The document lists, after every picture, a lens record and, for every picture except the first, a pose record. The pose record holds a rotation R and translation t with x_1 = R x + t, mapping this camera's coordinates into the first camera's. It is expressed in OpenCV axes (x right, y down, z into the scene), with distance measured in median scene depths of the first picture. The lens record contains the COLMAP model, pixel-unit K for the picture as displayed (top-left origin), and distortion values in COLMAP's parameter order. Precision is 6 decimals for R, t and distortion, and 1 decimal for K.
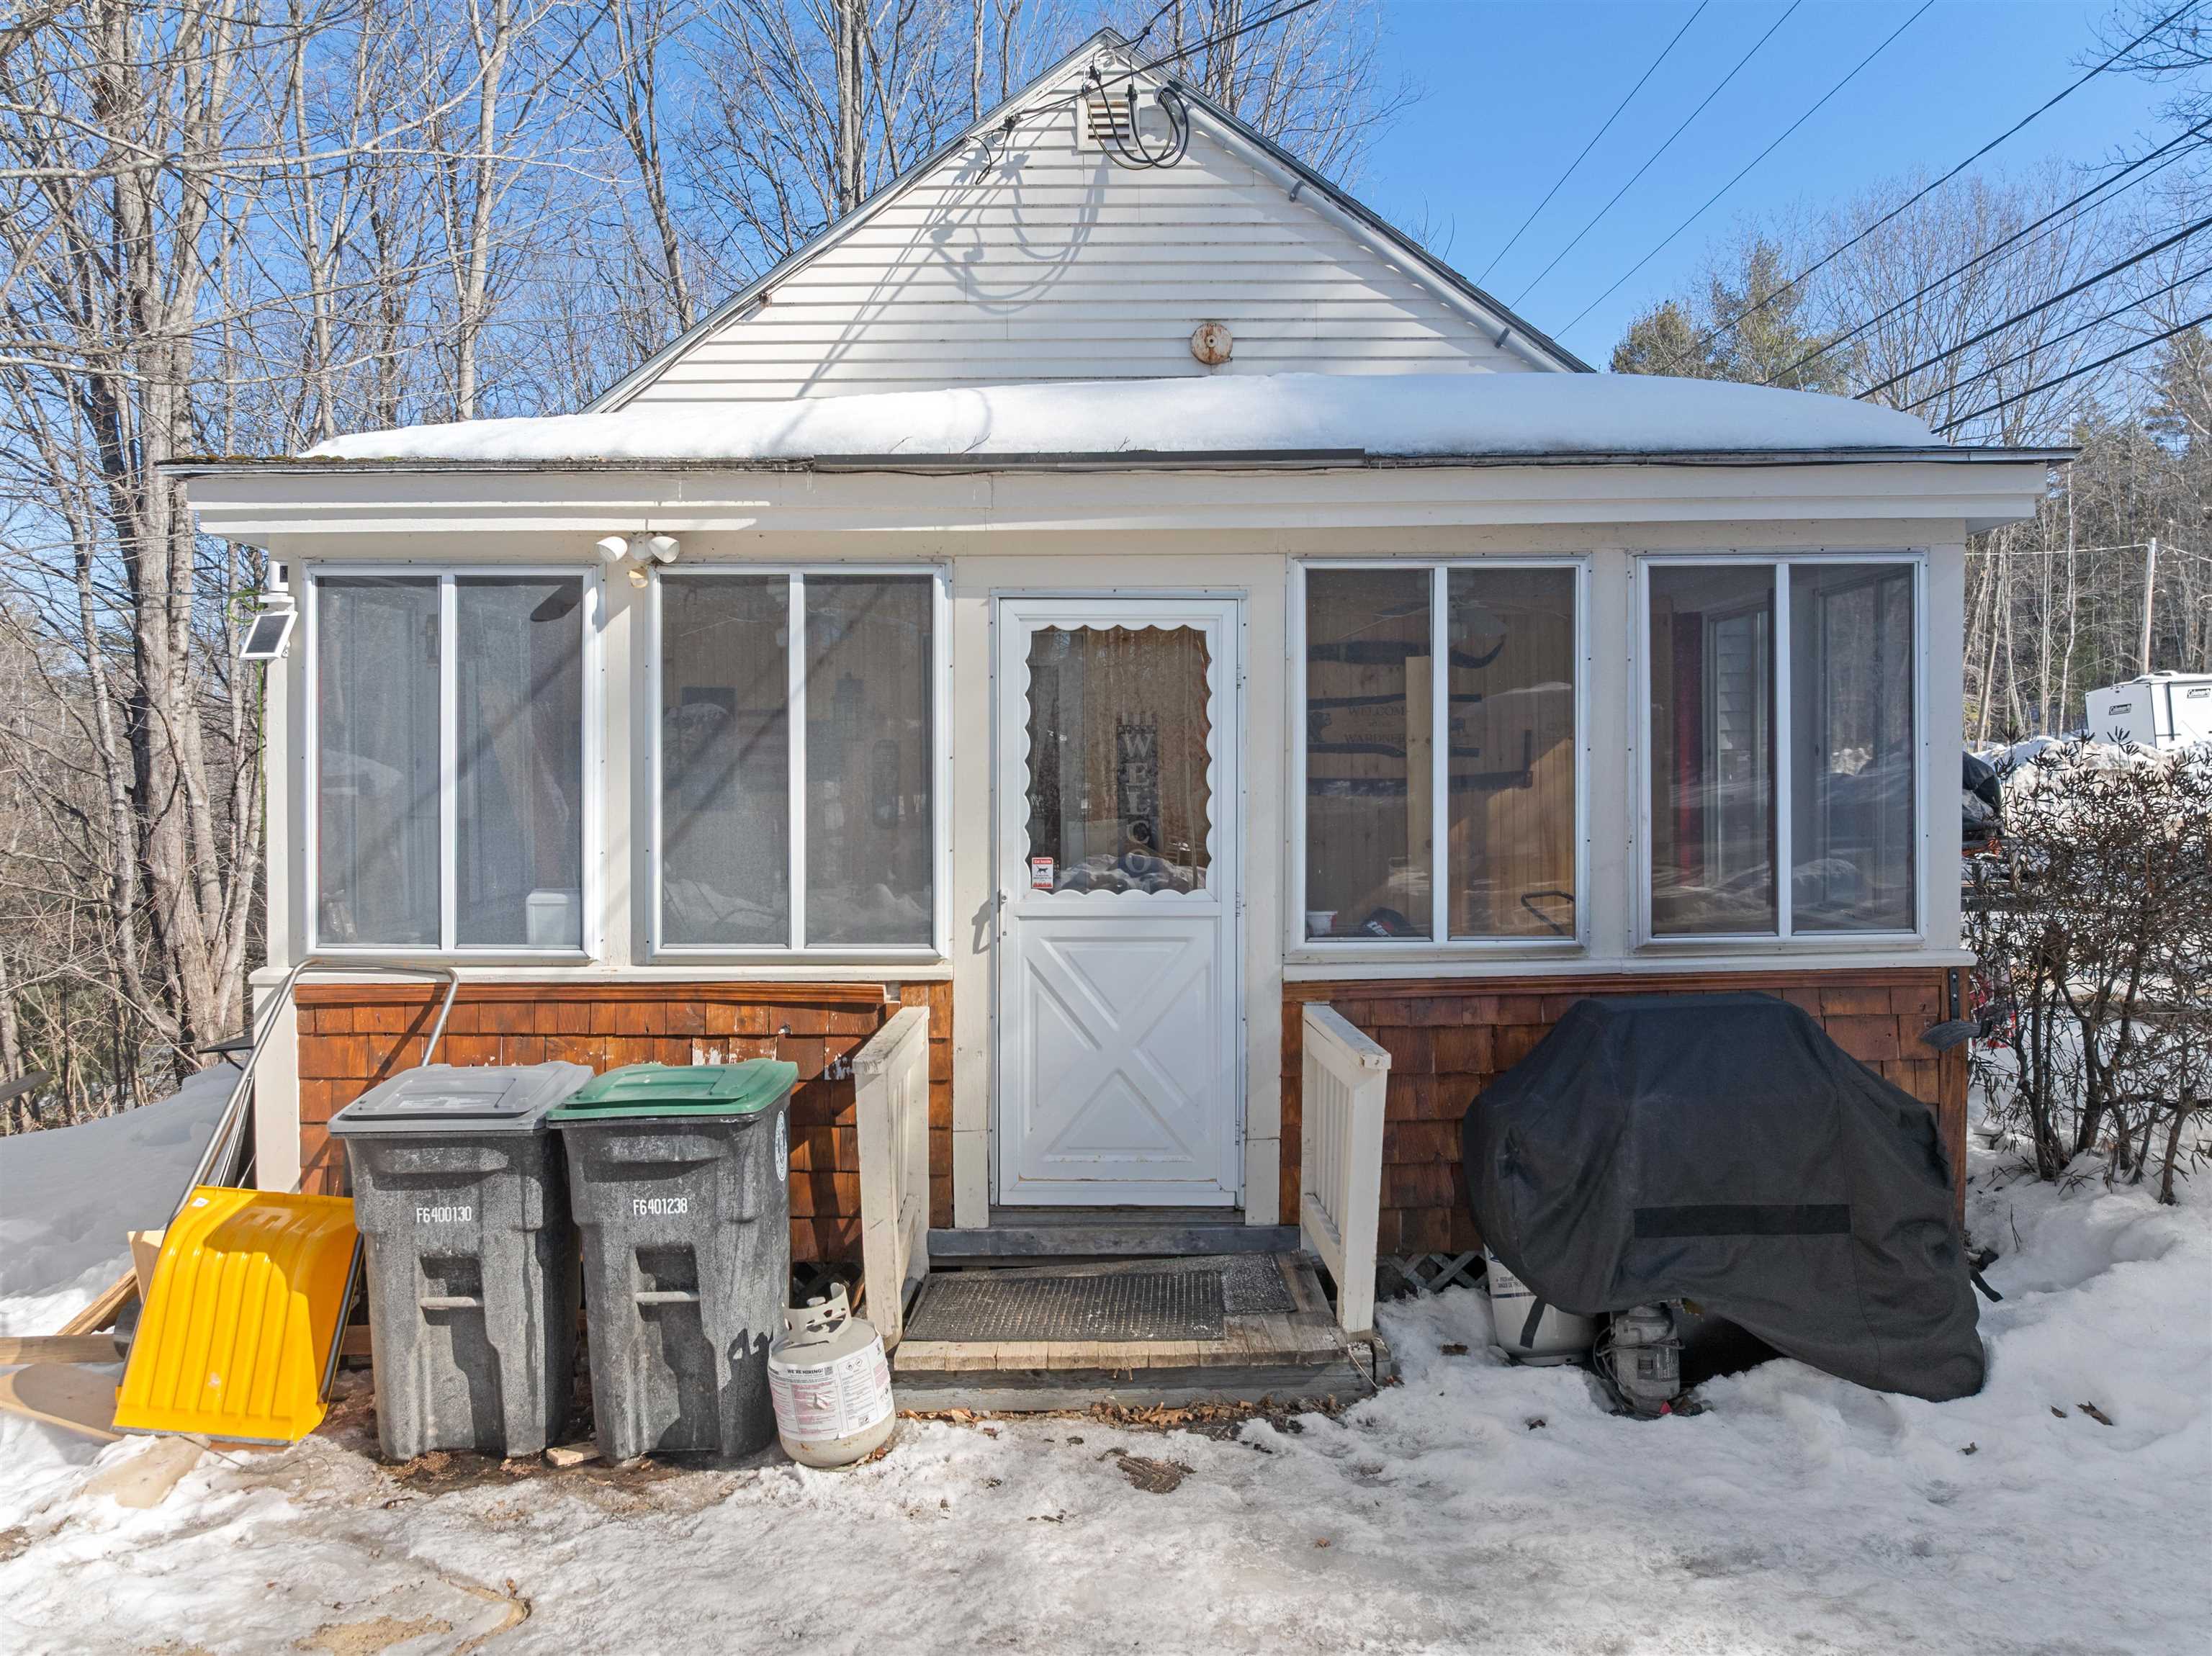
lens RADIAL K [[1585.4, 0, 1119.8], [0, 1585.4, 799.9], [0, 0, 1]] dist [-0.032428, -0.001678]
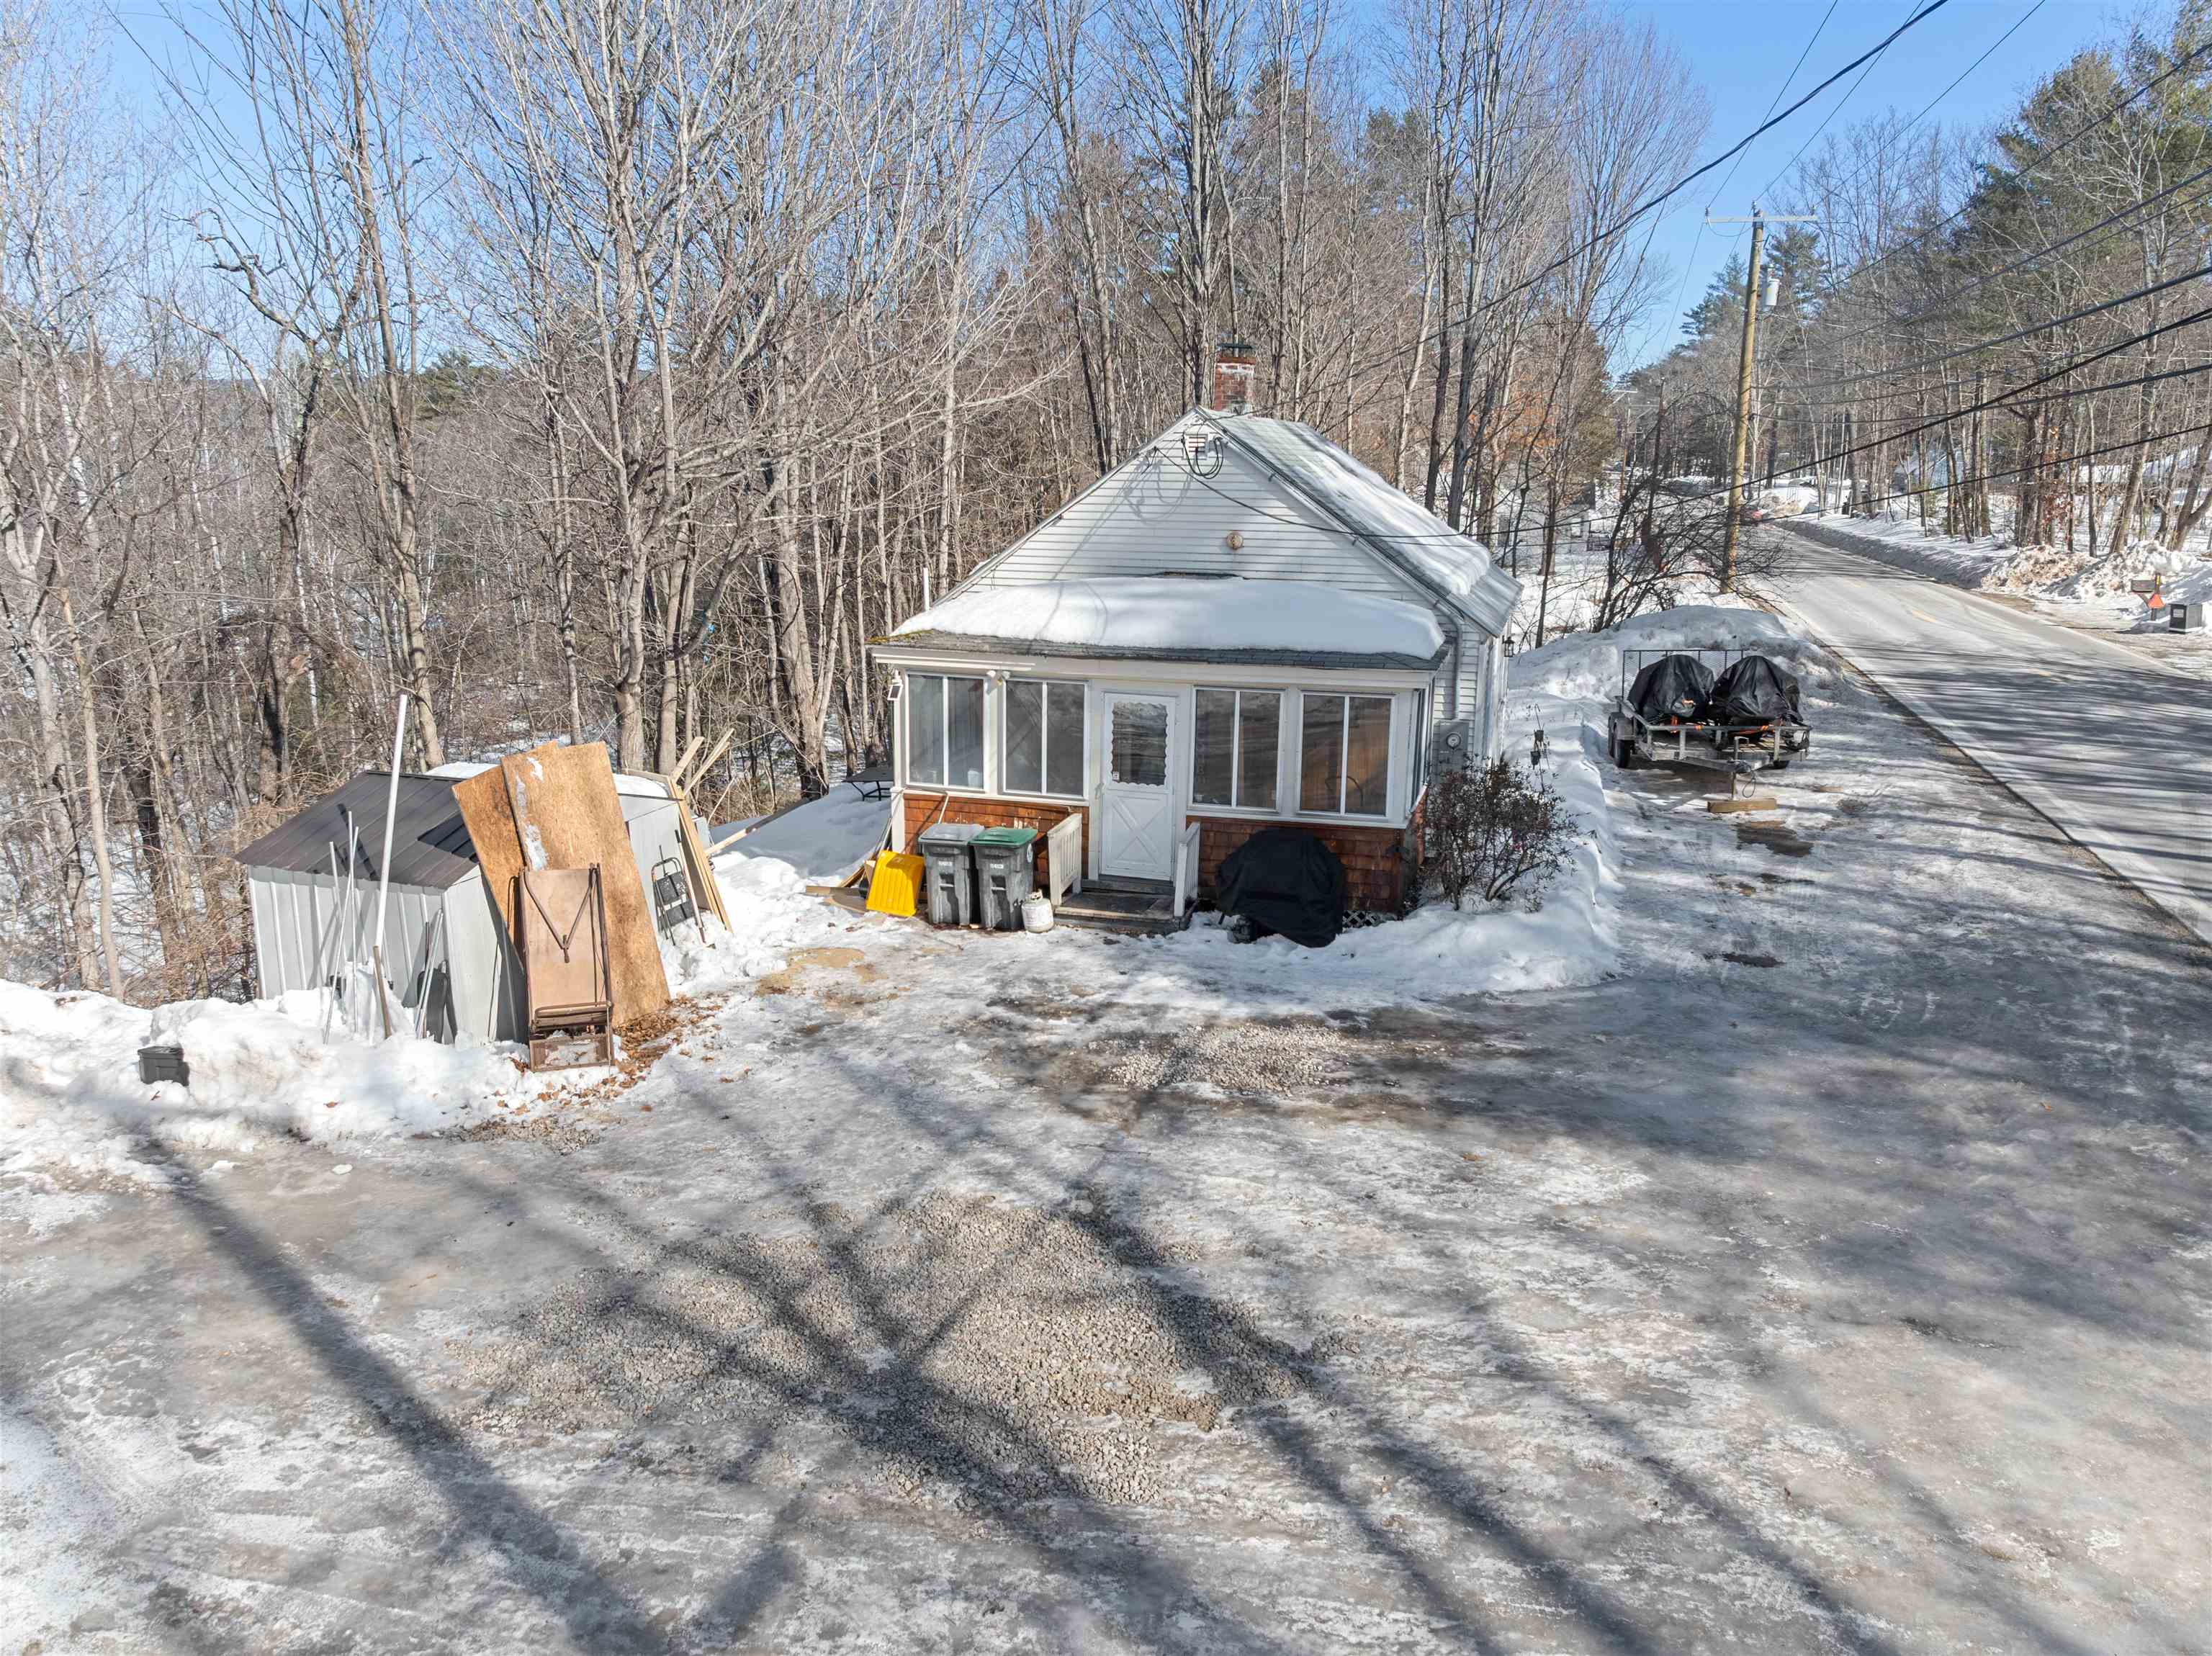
lens RADIAL K [[1560.0, 0, 1120.2], [0, 1560.0, 827.7], [0, 0, 1]] dist [-0.023564, 0.008057]
pose [[0.958544, 0.082482, -0.272744, 0.847584], [-0.020276, 0.974506, 0.223444, -0.570456], [0.284221, -0.208651, 0.935780, -2.031328]]
